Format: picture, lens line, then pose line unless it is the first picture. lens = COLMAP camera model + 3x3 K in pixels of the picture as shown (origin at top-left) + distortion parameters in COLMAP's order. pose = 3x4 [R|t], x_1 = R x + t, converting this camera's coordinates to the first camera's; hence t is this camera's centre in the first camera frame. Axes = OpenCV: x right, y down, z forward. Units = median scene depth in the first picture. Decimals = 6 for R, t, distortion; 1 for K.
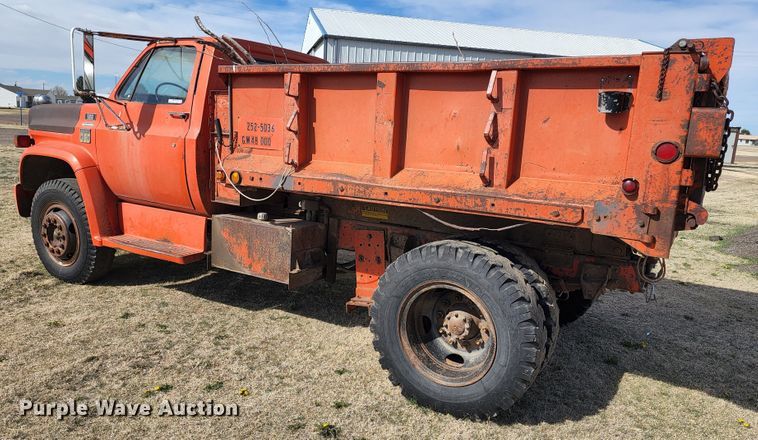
lens RADIAL K [[542.4, 0, 379.0], [0, 542.4, 220.0], [0, 0, 1]] dist [0.054604, -0.006351]
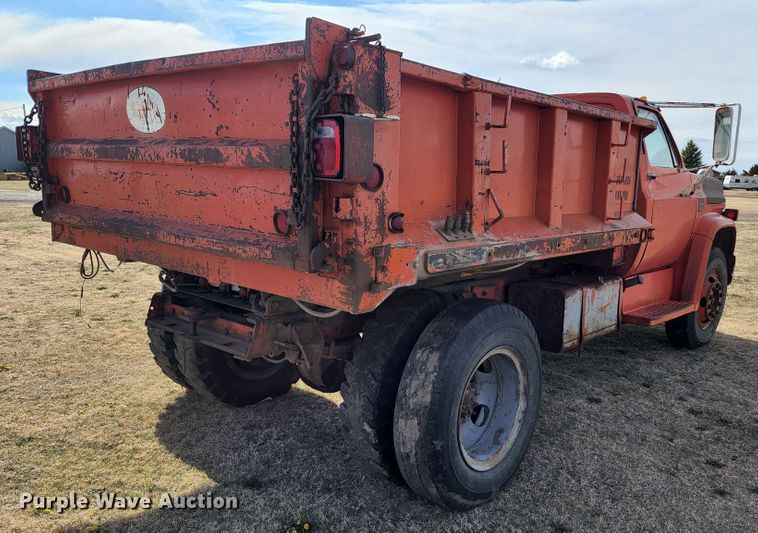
lens RADIAL K [[625.8, 0, 379.0], [0, 625.8, 266.5], [0, 0, 1]] dist [0.063118, 0.003457]
pose [[-0.187834, 0.091480, -0.977931, 1.340108], [-0.202488, 0.970659, 0.129693, -0.162572], [0.961102, 0.222380, -0.163799, 1.435955]]
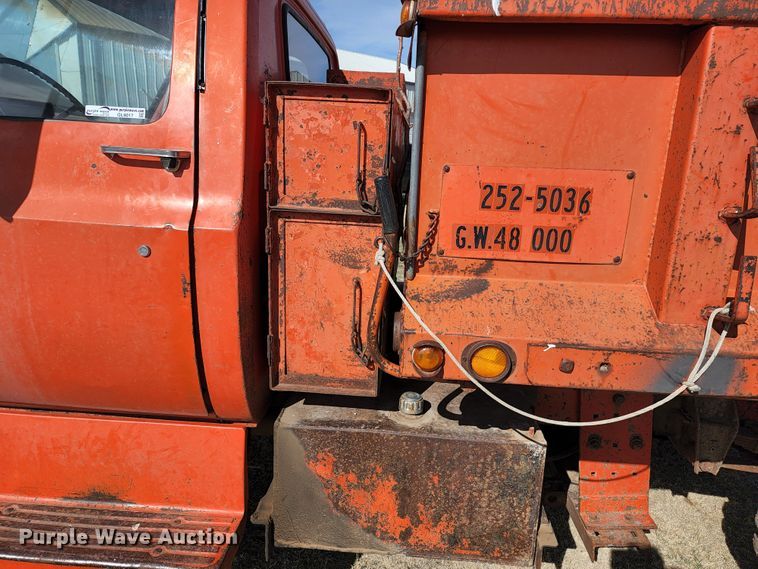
lens RADIAL K [[509.5, 0, 378.3], [0, 509.5, 279.5], [0, 0, 1]] dist [0.088130, -0.088713]
pose [[0.890523, -0.122352, 0.438177, -0.487284], [0.081838, 0.990527, 0.110263, -0.178834], [-0.447517, -0.062333, 0.892100, 0.829216]]
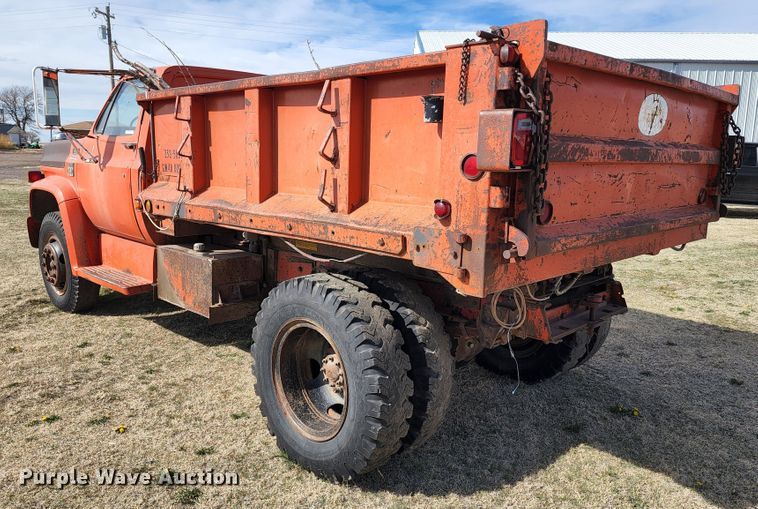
lens RADIAL K [[583.4, 0, 369.5], [0, 583.4, 237.5], [0, 0, 1]] dist [0.051329, -0.006123]
pose [[0.969295, 0.001346, -0.245897, 0.408553], [-0.009293, 0.999471, -0.031161, 0.007235], [0.245725, 0.032489, 0.968795, 0.089570]]
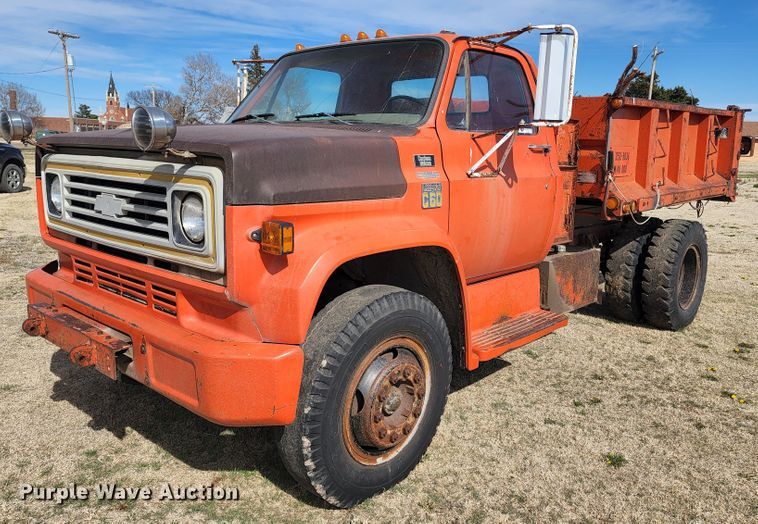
lens RADIAL K [[632.3, 0, 379.8], [0, 632.3, 247.5], [0, 0, 1]] dist [0.039110, -0.000481]
pose [[0.208854, -0.209025, 0.955347, -1.659991], [0.159834, 0.971051, 0.177518, -0.318627], [-0.964797, 0.115622, 0.236217, 1.288198]]
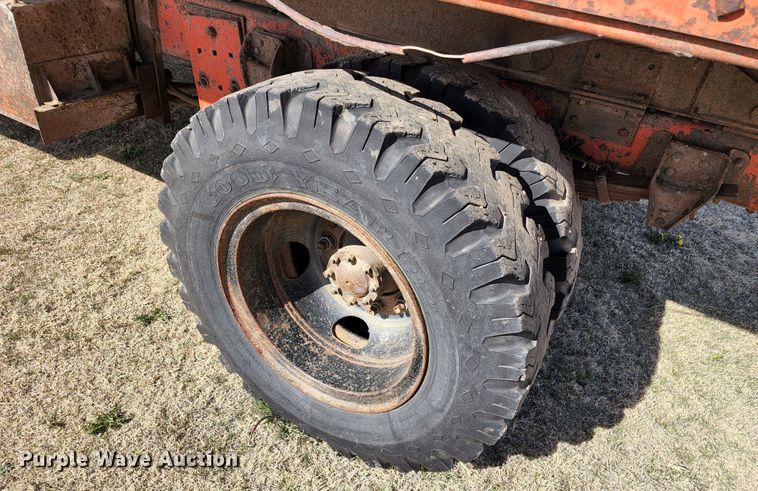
lens RADIAL K [[506.6, 0, 390.2], [0, 506.6, 278.2], [0, 0, 1]] dist [0.083004, -0.079097]
pose [[0.998008, 0.025914, 0.057526, 0.141392], [-0.050298, 0.877214, 0.477458, -0.005901], [-0.038089, -0.479400, 0.876769, 0.601616]]
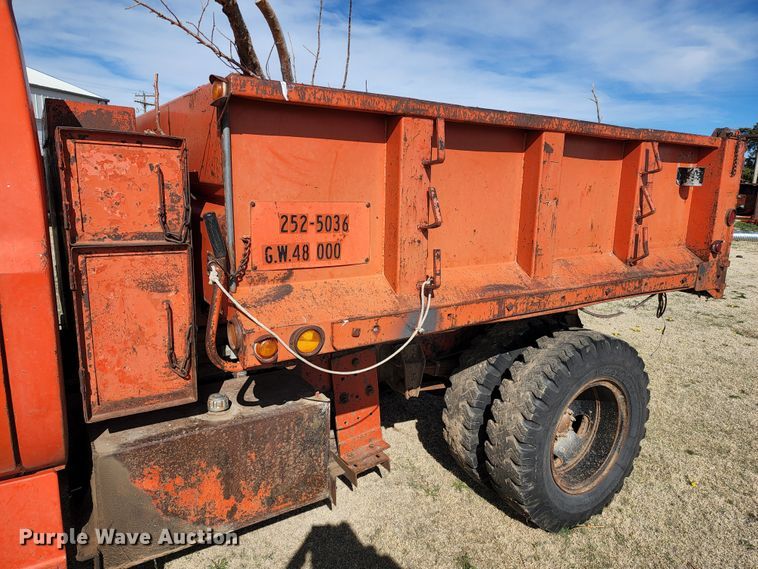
lens RADIAL K [[509.5, 0, 378.3], [0, 509.5, 279.5], [0, 0, 1]] dist [0.088130, -0.088713]
pose [[0.447359, -0.206319, 0.870231, -0.644496], [0.144034, 0.976946, 0.157576, -0.201545], [-0.882680, 0.054849, 0.466762, 0.815056]]
